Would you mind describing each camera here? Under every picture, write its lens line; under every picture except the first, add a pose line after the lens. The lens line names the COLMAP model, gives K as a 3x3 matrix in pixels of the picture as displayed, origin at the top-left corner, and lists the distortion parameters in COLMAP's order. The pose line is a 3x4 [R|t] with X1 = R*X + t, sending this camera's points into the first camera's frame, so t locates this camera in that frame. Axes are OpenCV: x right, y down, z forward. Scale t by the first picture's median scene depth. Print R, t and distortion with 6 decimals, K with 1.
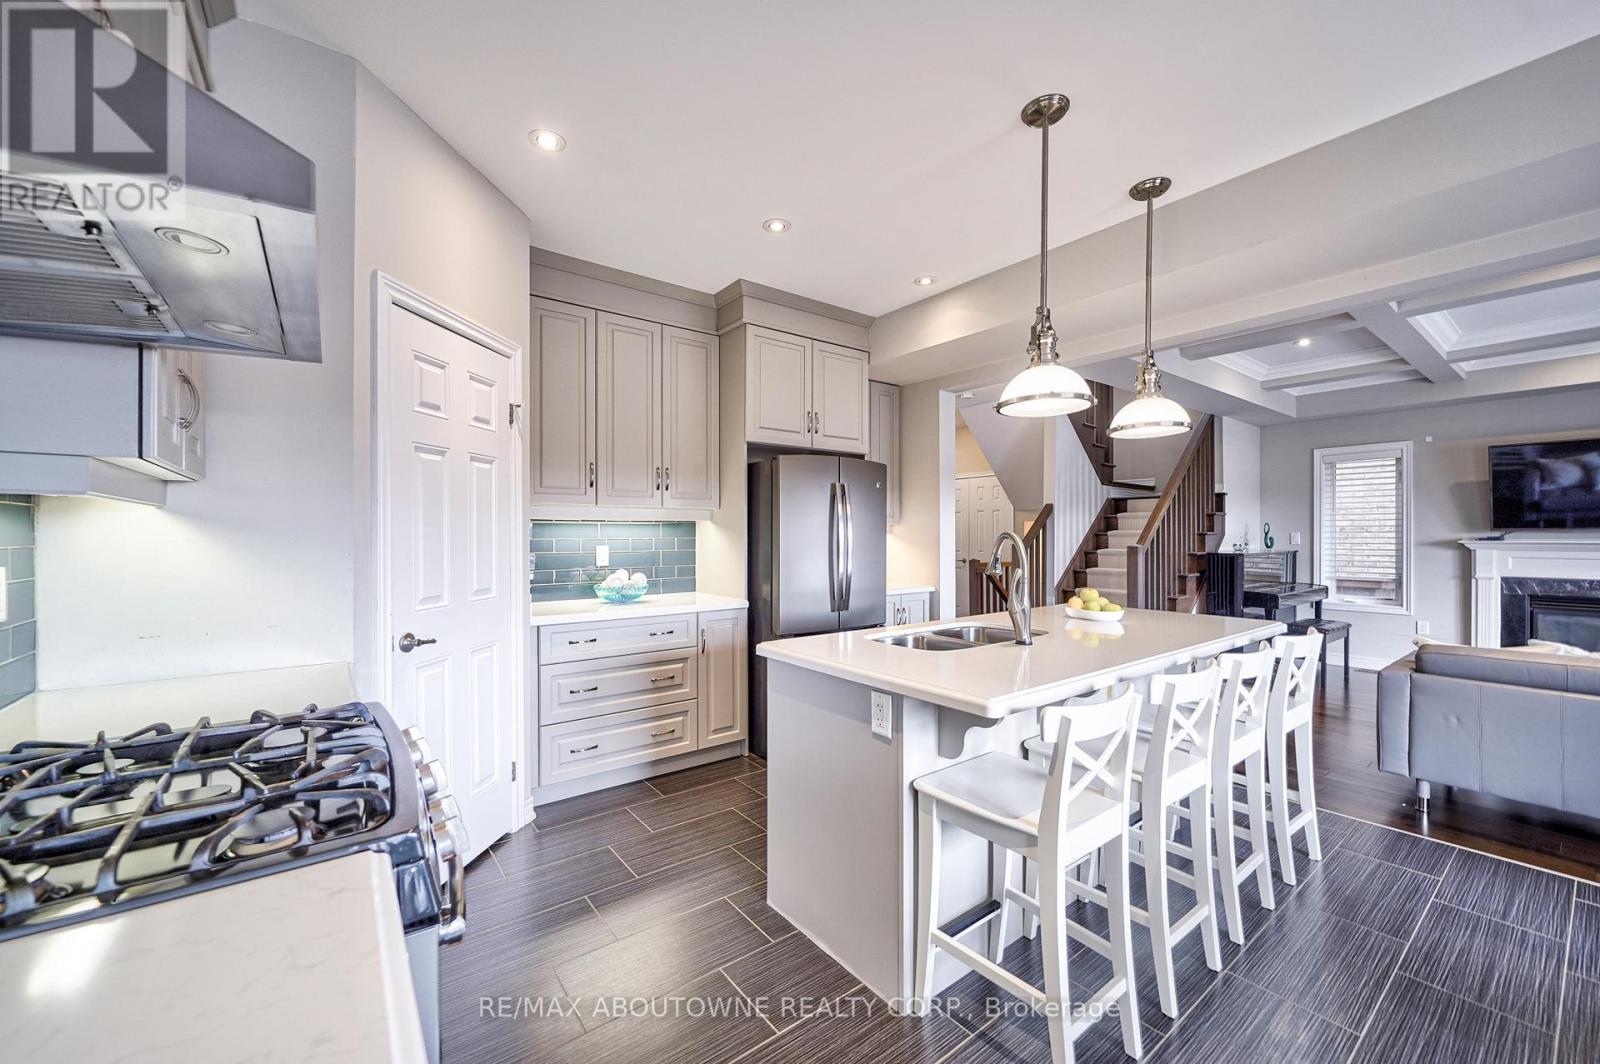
lens RADIAL K [[617.4, 0, 786.9], [0, 617.4, 540.7], [0, 0, 1]] dist [-0.000778, -0.000424]
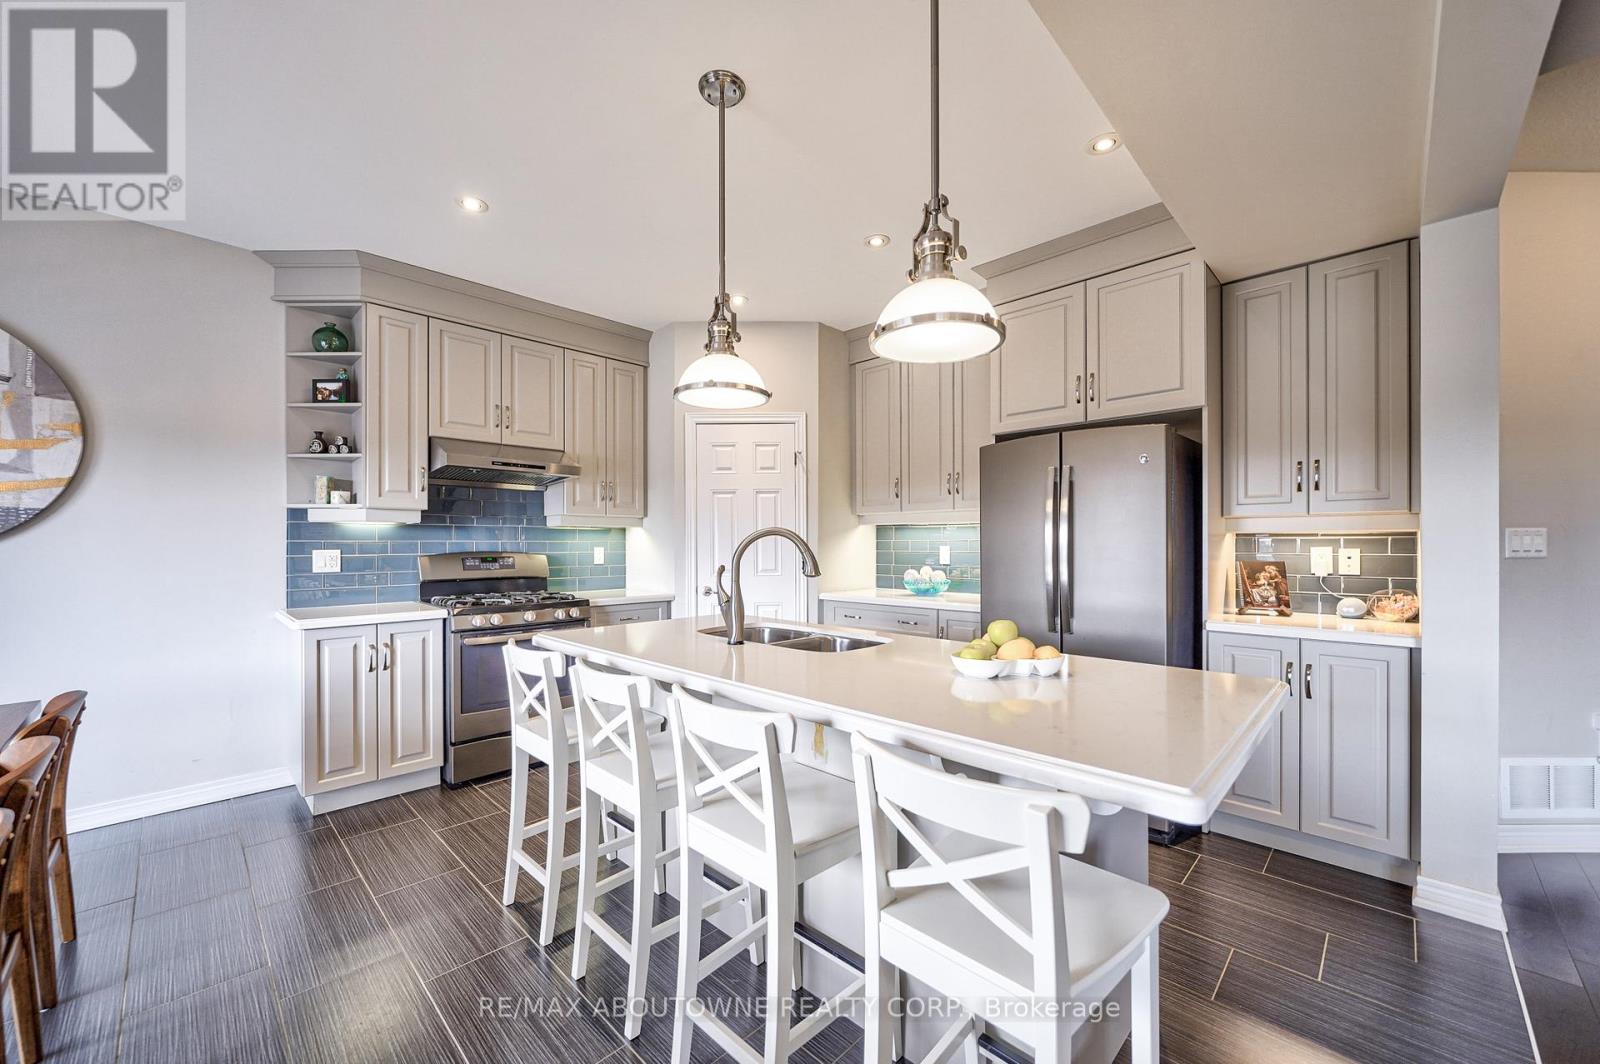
lens RADIAL K [[617.4, 0, 786.9], [0, 617.4, 540.7], [0, 0, 1]] dist [-0.000778, -0.000424]
pose [[0.148589, -0.005175, -0.988885, 1.023327], [-0.006967, 0.999956, -0.006280, 0.009690], [0.988874, 0.007823, 0.148547, 0.708869]]
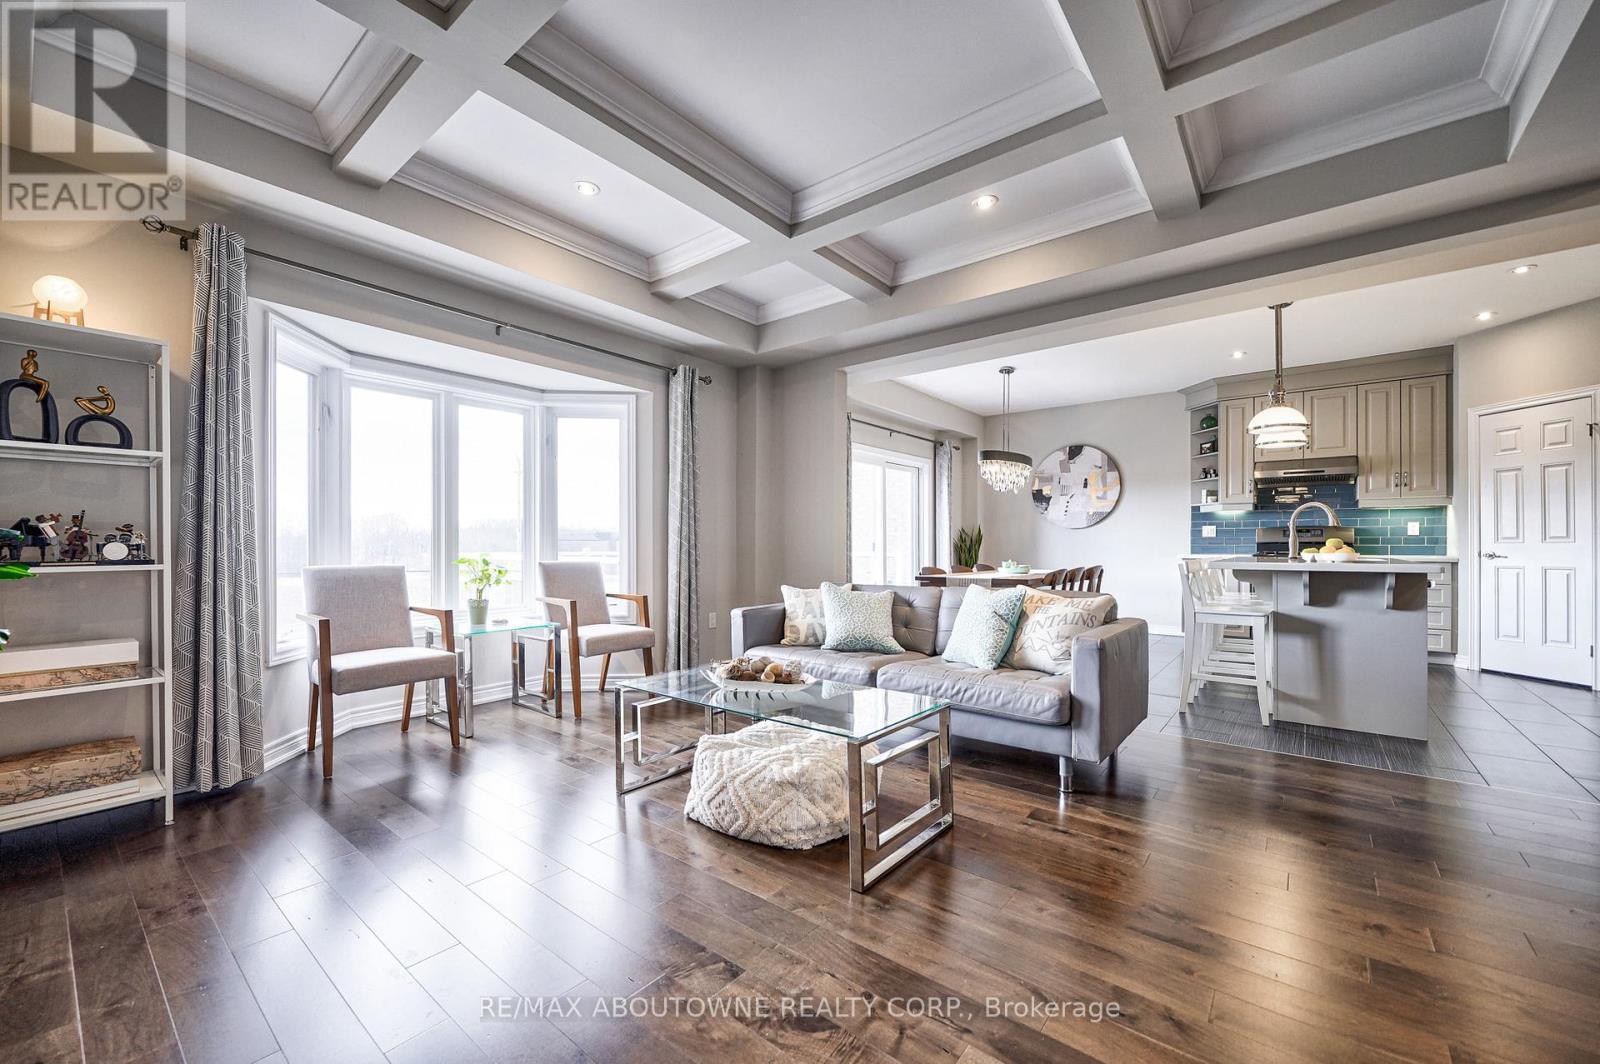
lens RADIAL K [[631.7, 0, 793.6], [0, 631.7, 541.2], [0, 0, 1]] dist [-0.000249, 0.000132]
pose [[-0.968639, -0.001395, -0.248467, 1.882418], [-0.002519, 0.999988, 0.004207, 0.078801], [0.248458, 0.004701, -0.968631, 1.972063]]
